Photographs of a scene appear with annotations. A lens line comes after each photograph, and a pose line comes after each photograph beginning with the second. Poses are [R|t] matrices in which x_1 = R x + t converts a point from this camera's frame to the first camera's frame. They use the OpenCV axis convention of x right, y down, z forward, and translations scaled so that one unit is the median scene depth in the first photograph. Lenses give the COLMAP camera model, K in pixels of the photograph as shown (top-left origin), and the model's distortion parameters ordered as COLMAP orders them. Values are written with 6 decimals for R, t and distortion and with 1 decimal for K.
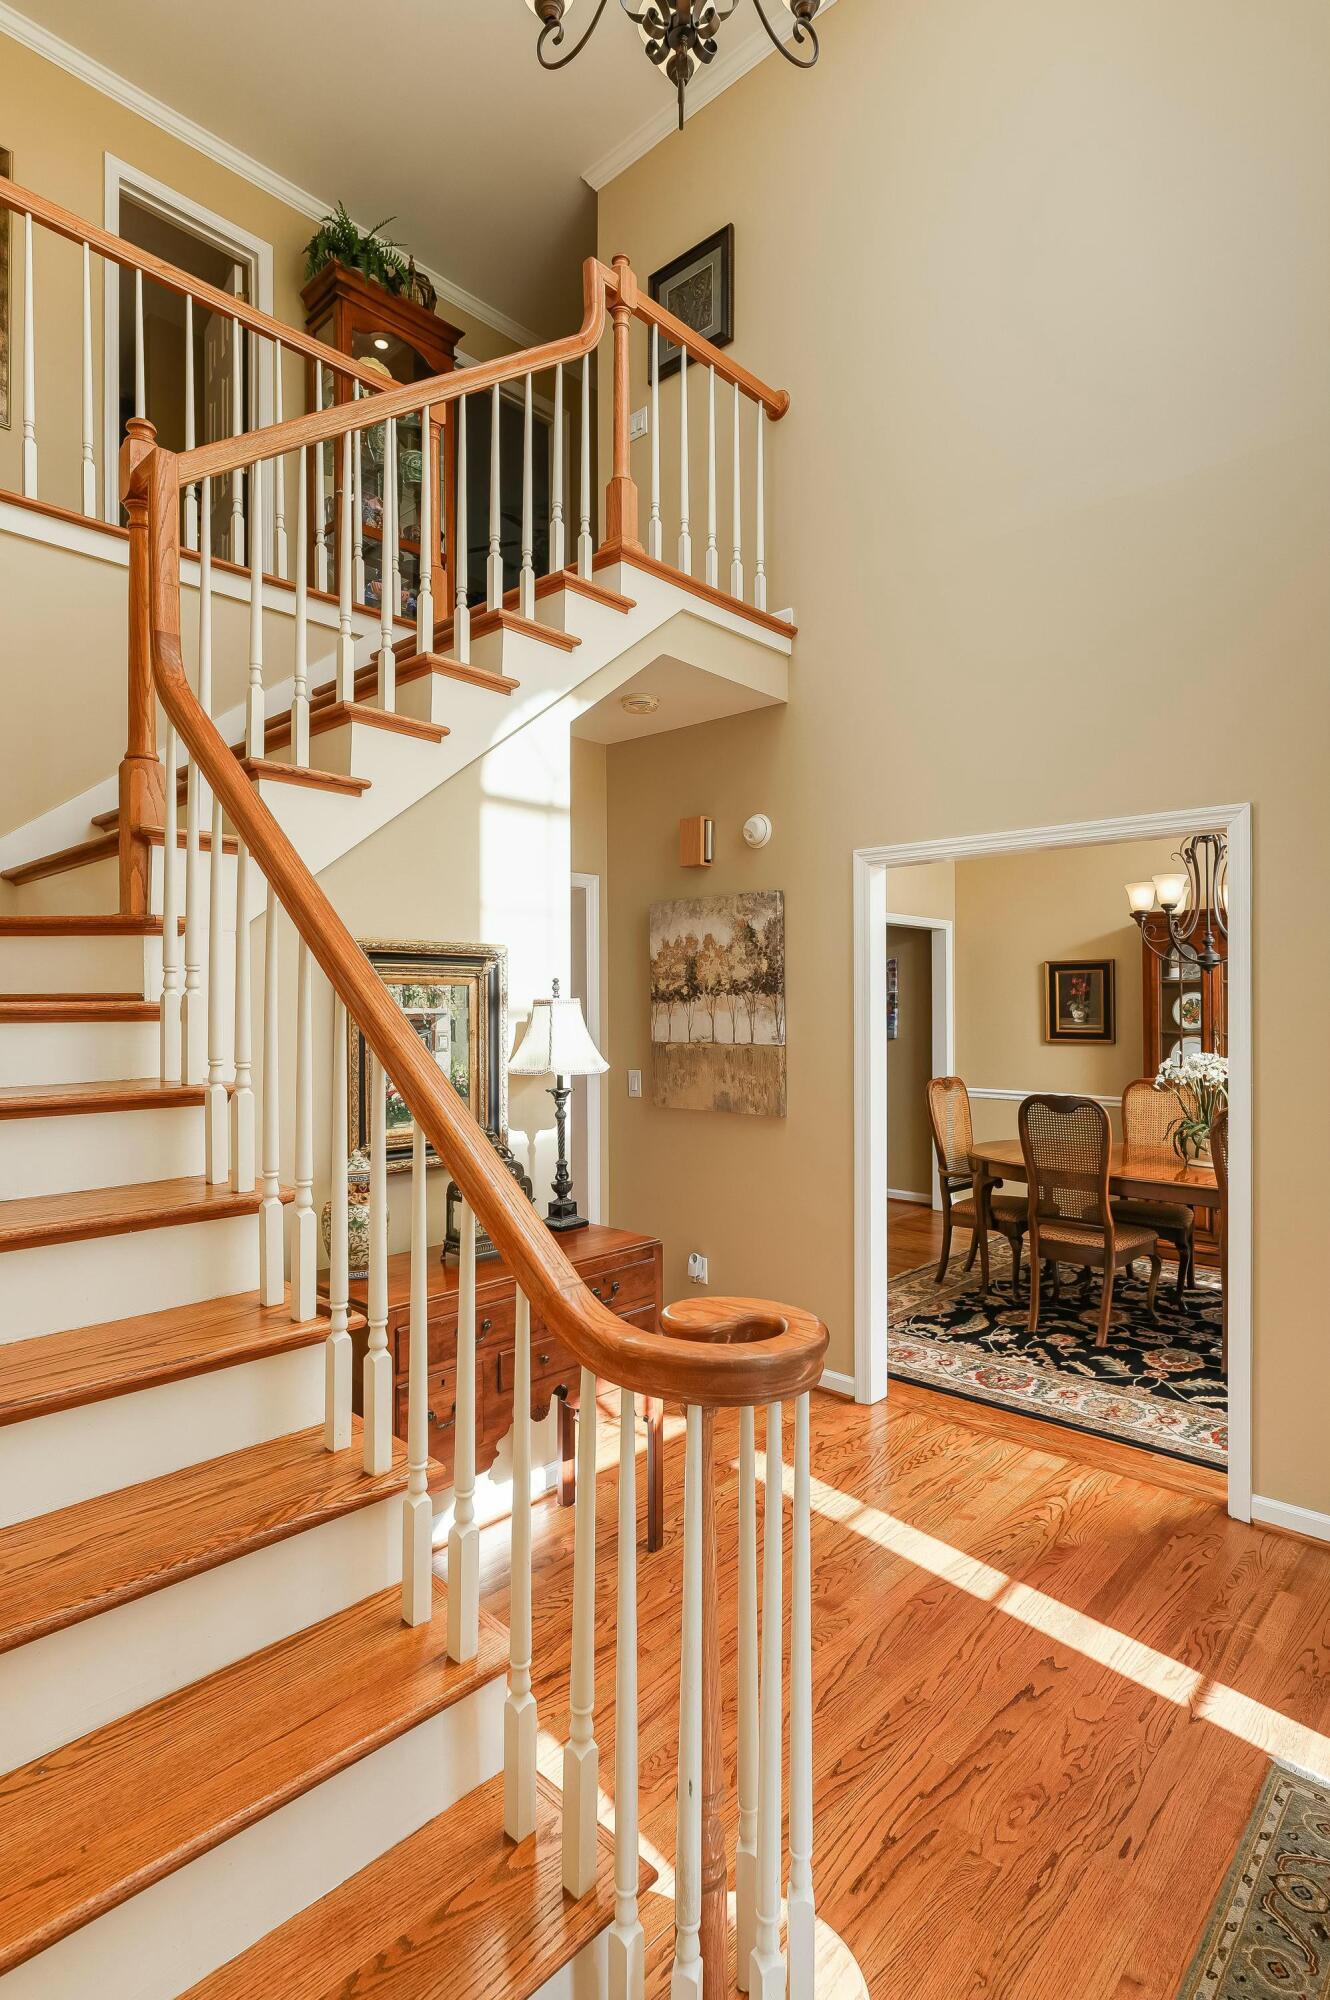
lens RADIAL K [[1016.9, 0, 665.0], [0, 1016.9, 1000.0], [0, 0, 1]] dist [-0.003142, -0.000548]
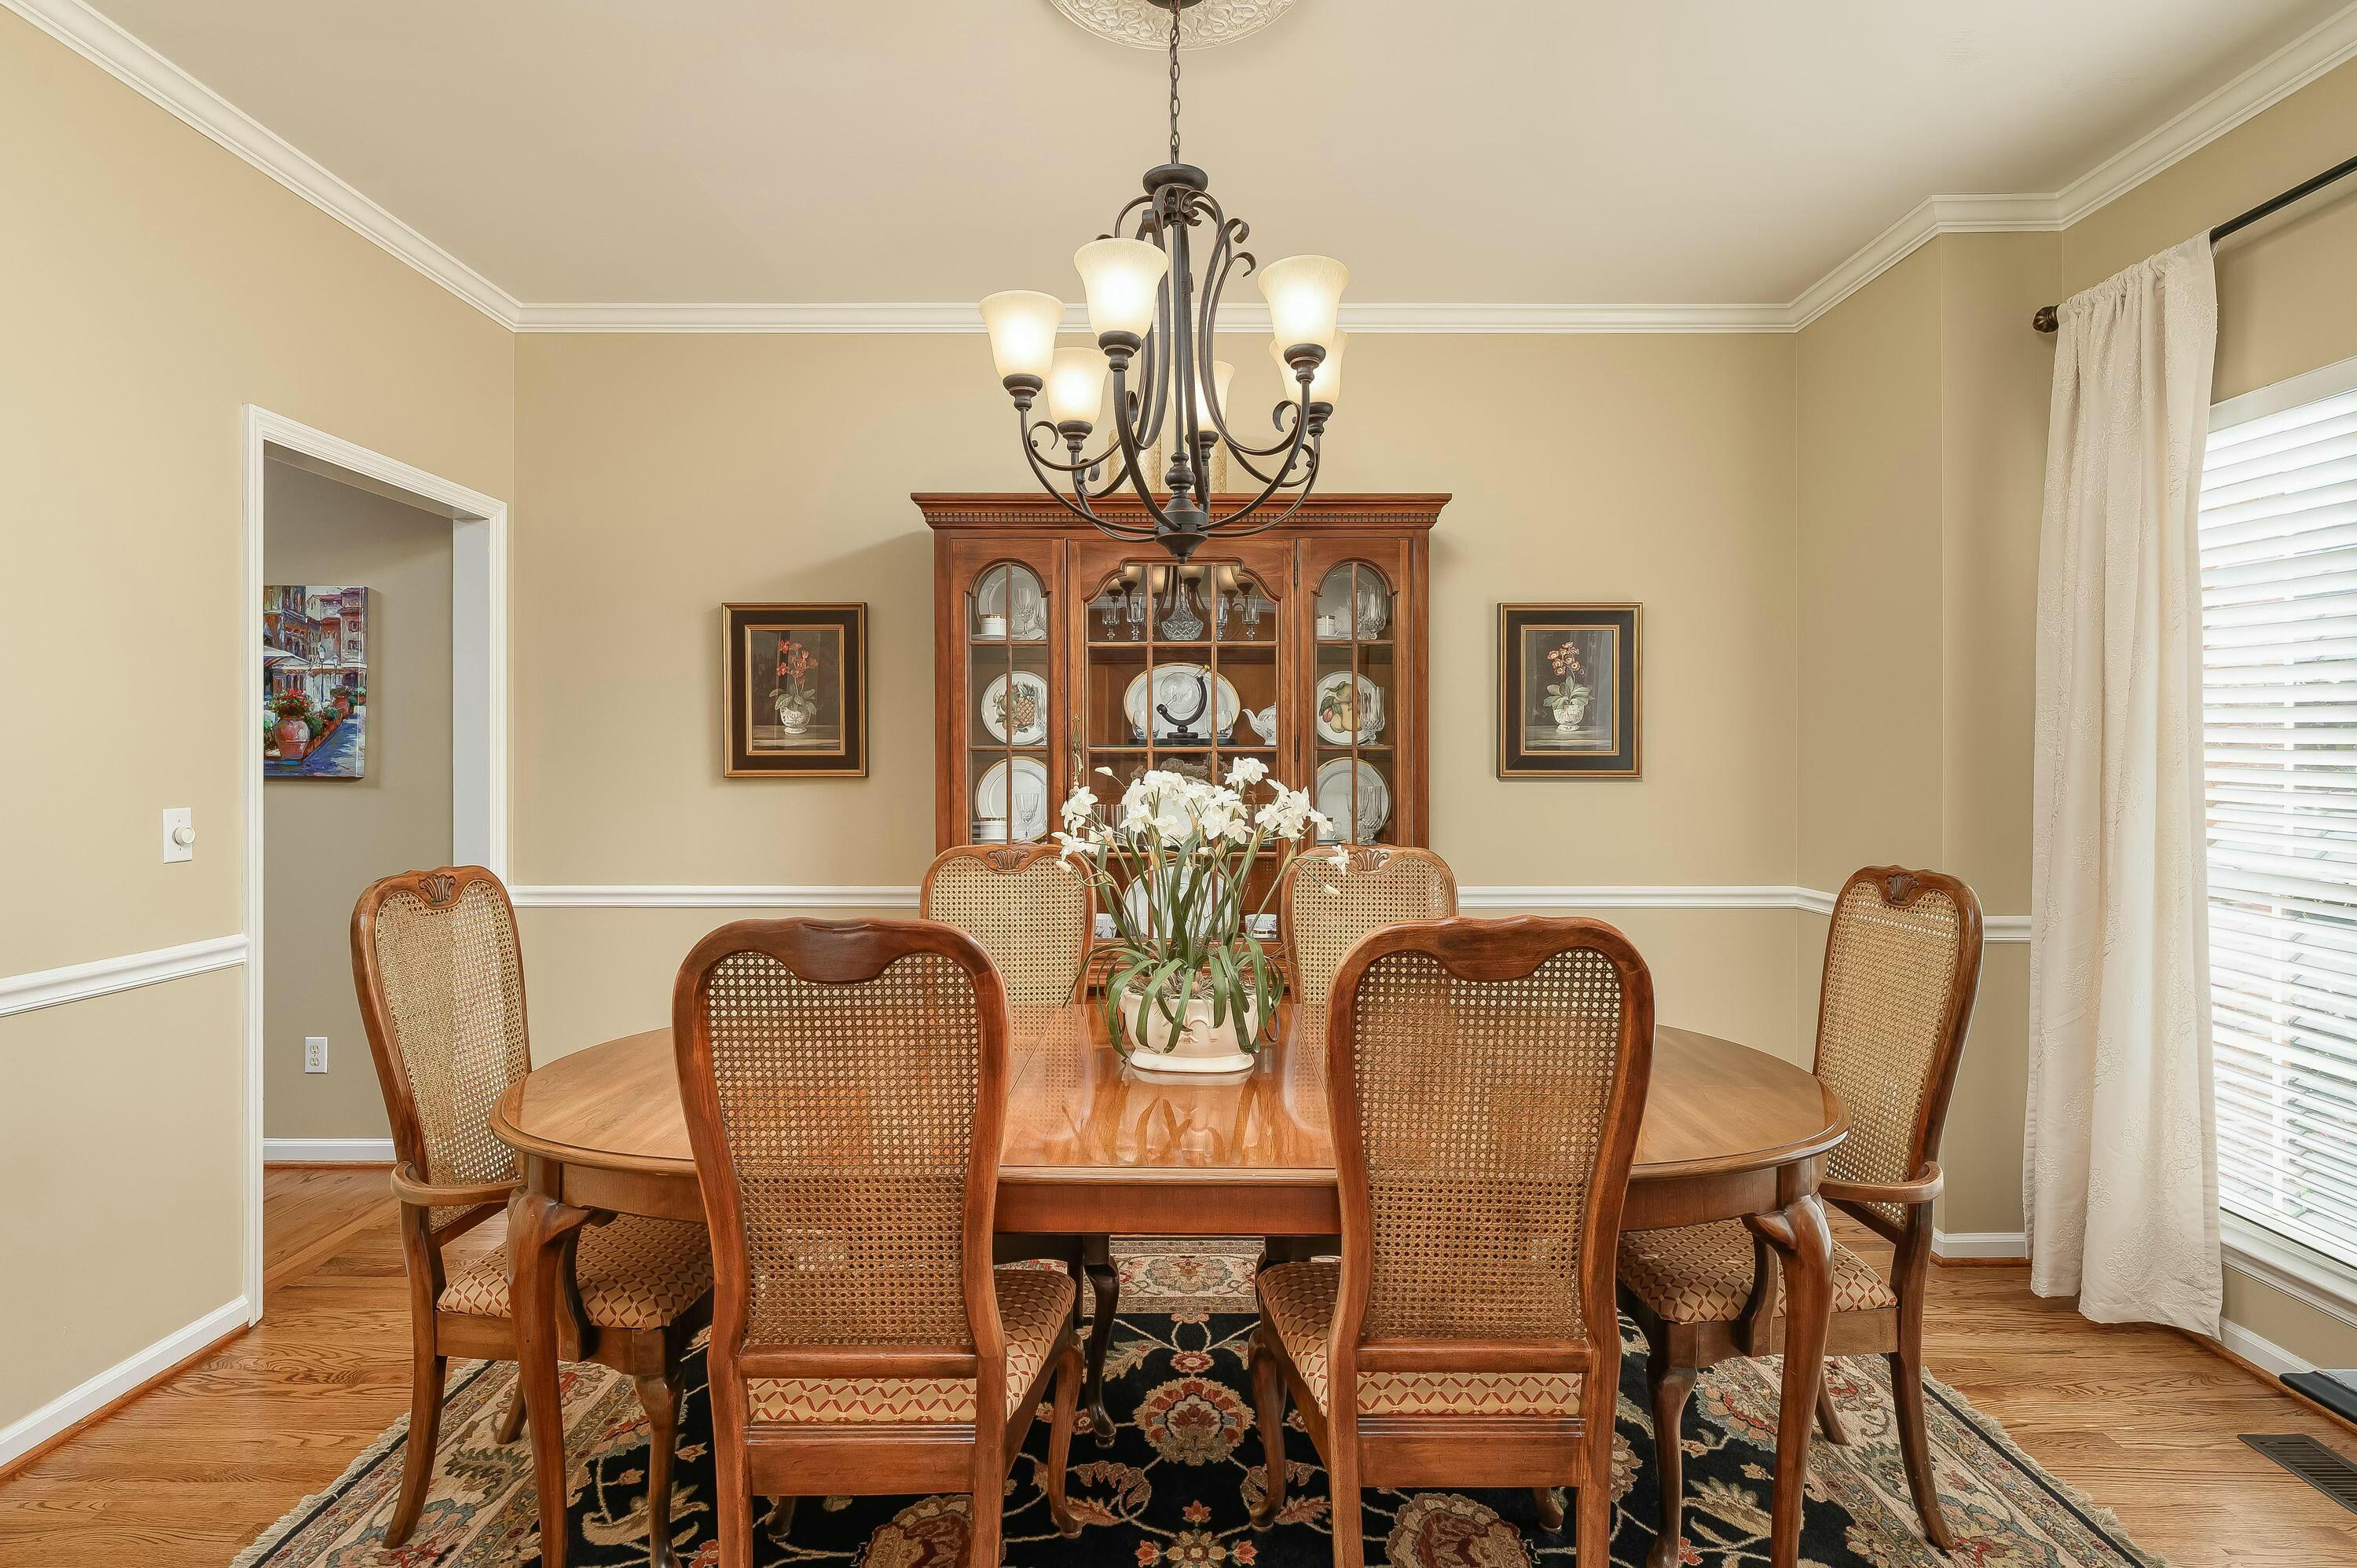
lens RADIAL K [[1198.3, 0, 1185.4], [0, 1198.3, 760.1], [0, 0, 1]] dist [-0.003142, -0.000548]
pose [[0.730885, 0.001504, 0.682499, 0.176194], [-0.003053, 0.999995, 0.001066, 0.036867], [-0.682493, -0.002863, 0.730886, 0.517705]]
